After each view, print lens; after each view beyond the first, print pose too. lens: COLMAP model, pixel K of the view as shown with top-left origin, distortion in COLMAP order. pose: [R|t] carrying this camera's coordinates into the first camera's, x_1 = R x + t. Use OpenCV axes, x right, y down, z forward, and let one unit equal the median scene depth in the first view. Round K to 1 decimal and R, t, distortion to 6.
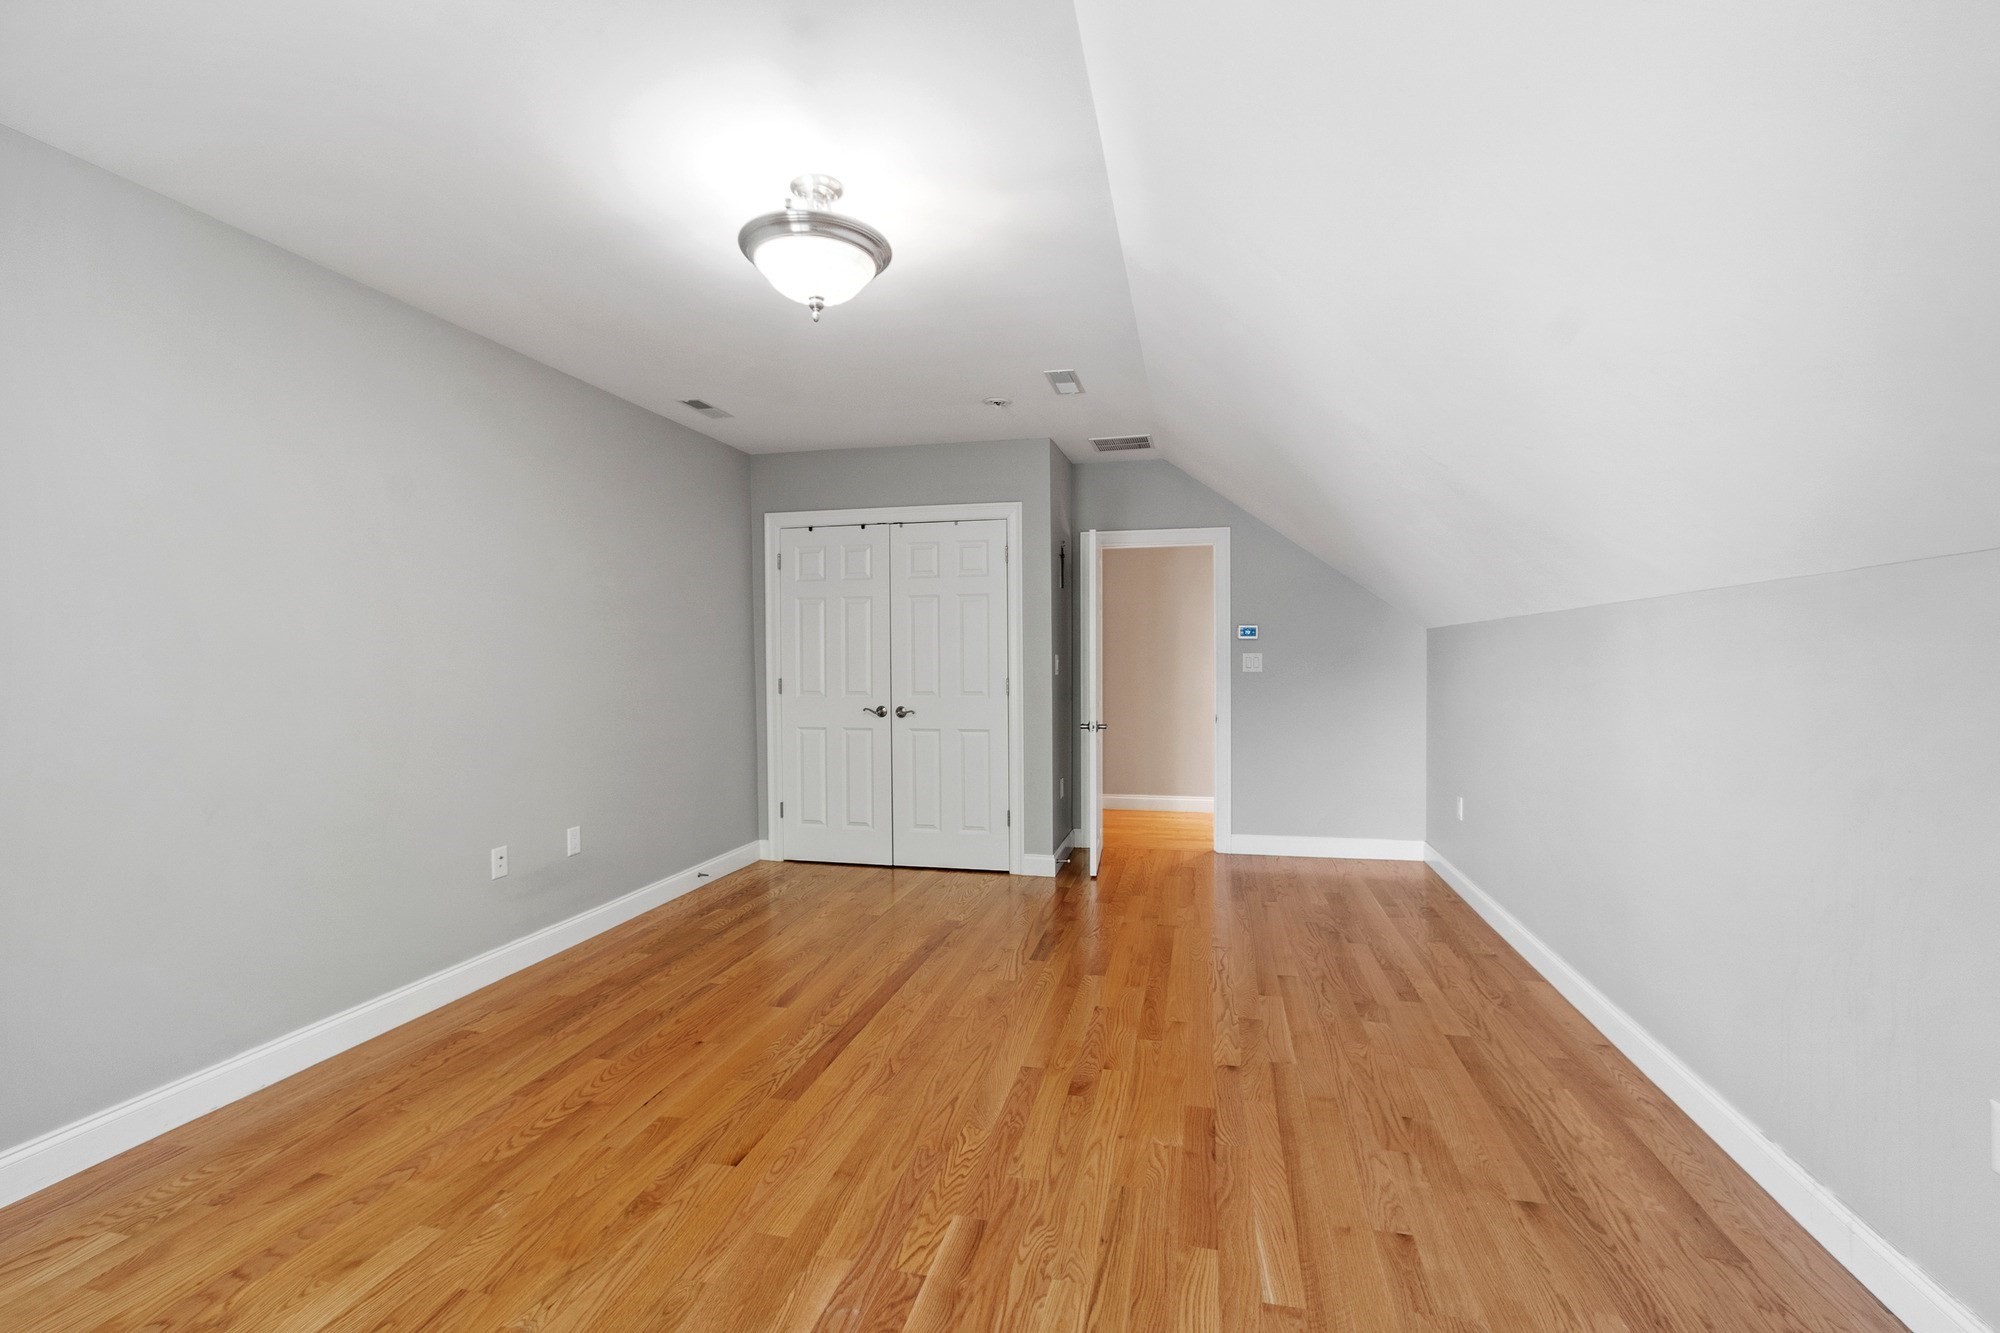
lens RADIAL K [[882.1, 0, 985.2], [0, 882.1, 666.4], [0, 0, 1]] dist [0.000883, -0.001454]
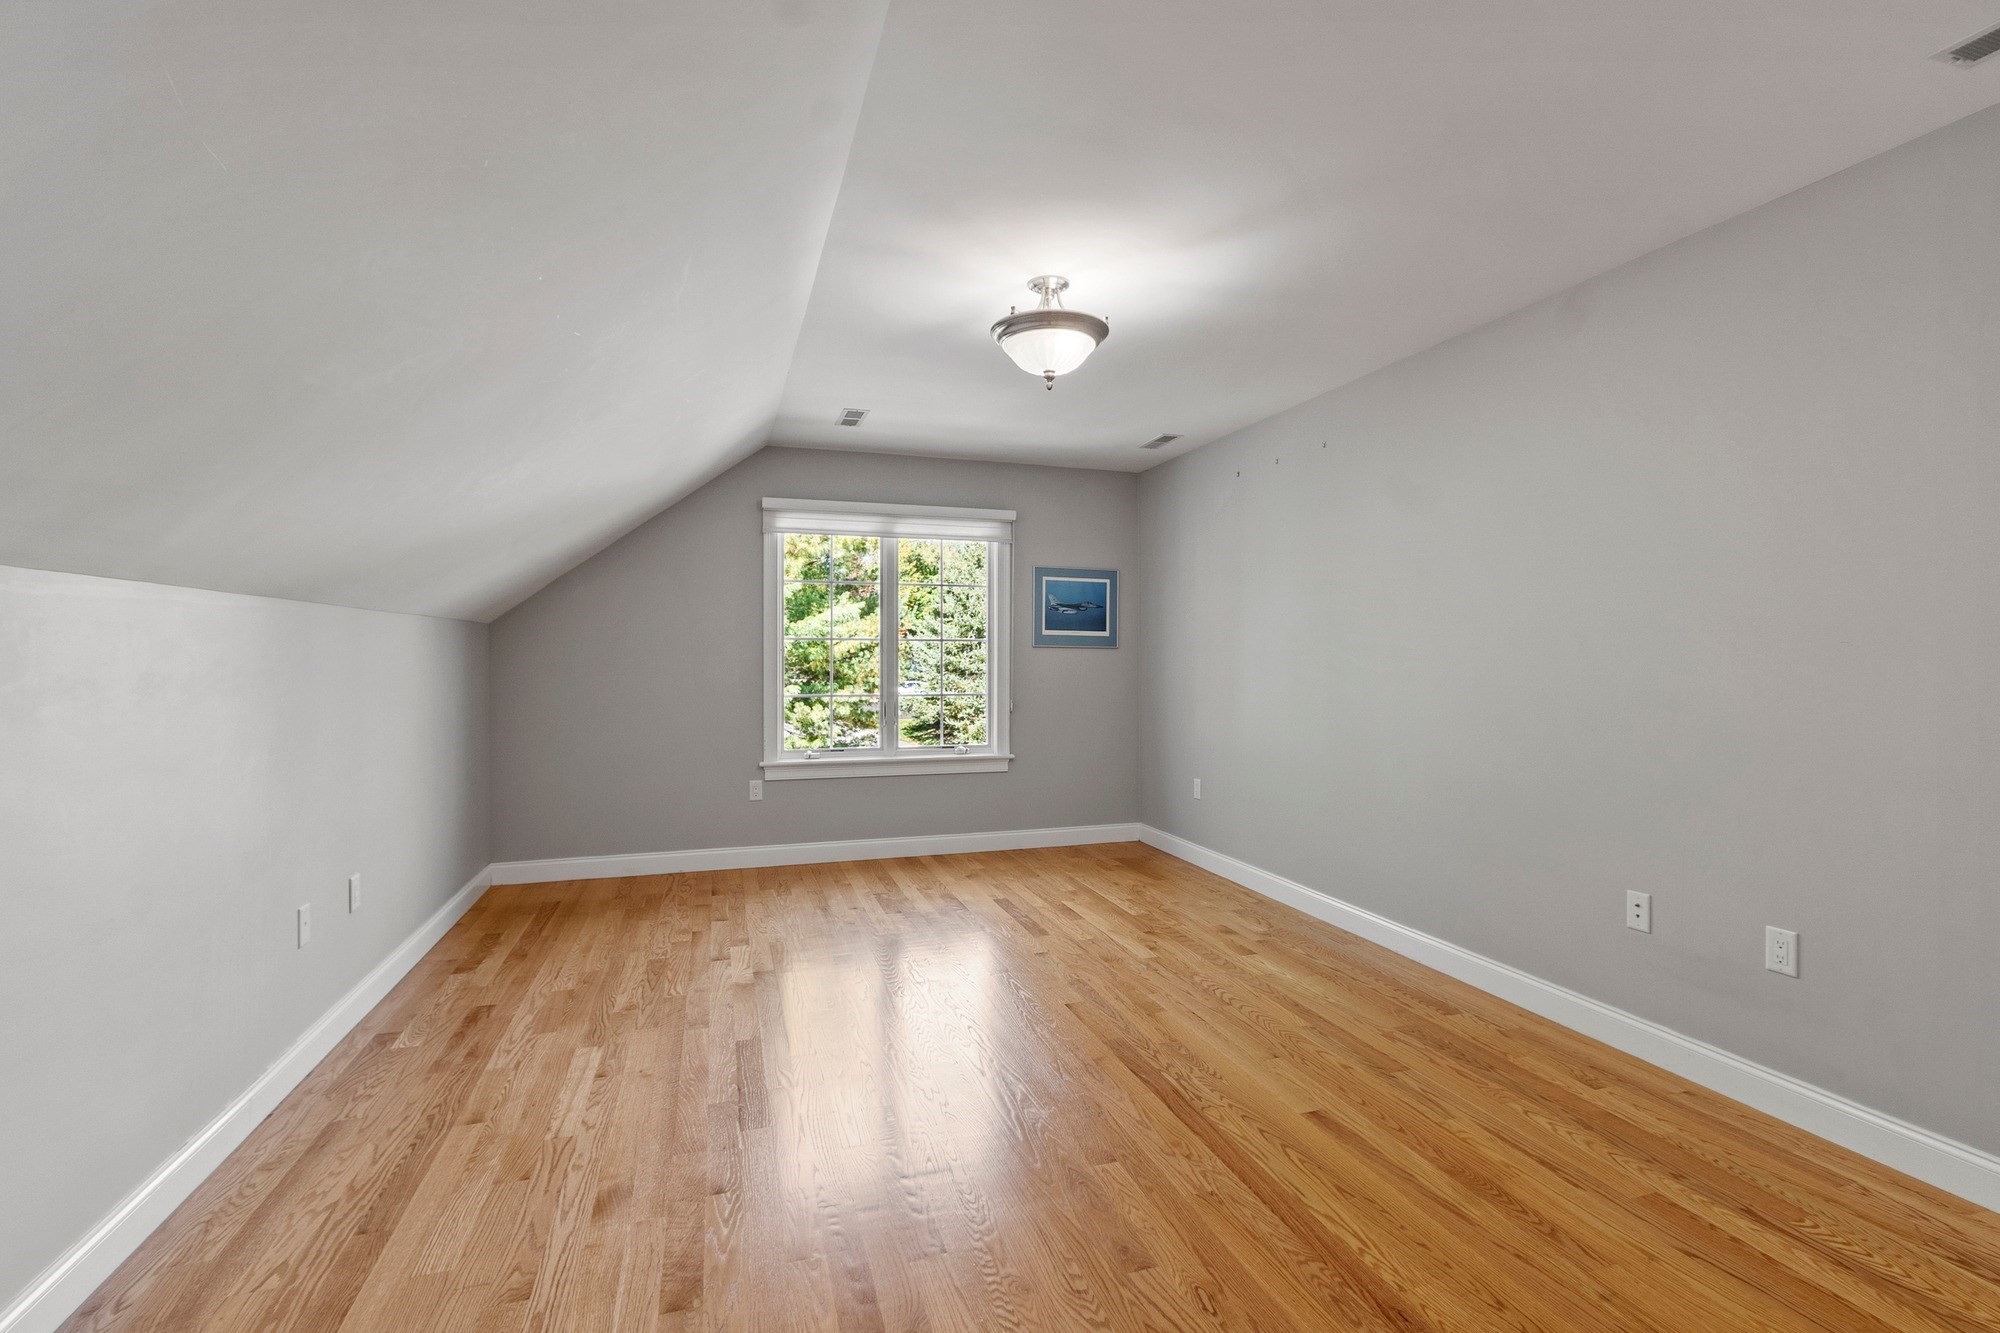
lens RADIAL K [[882.1, 0, 980.5], [0, 882.1, 663.8], [0, 0, 1]] dist [0.000883, -0.001454]
pose [[-0.857592, 0.011408, -0.514204, 0.422461], [-0.000382, 0.999740, 0.022817, -0.023191], [0.514331, 0.019765, -0.857364, 1.573707]]
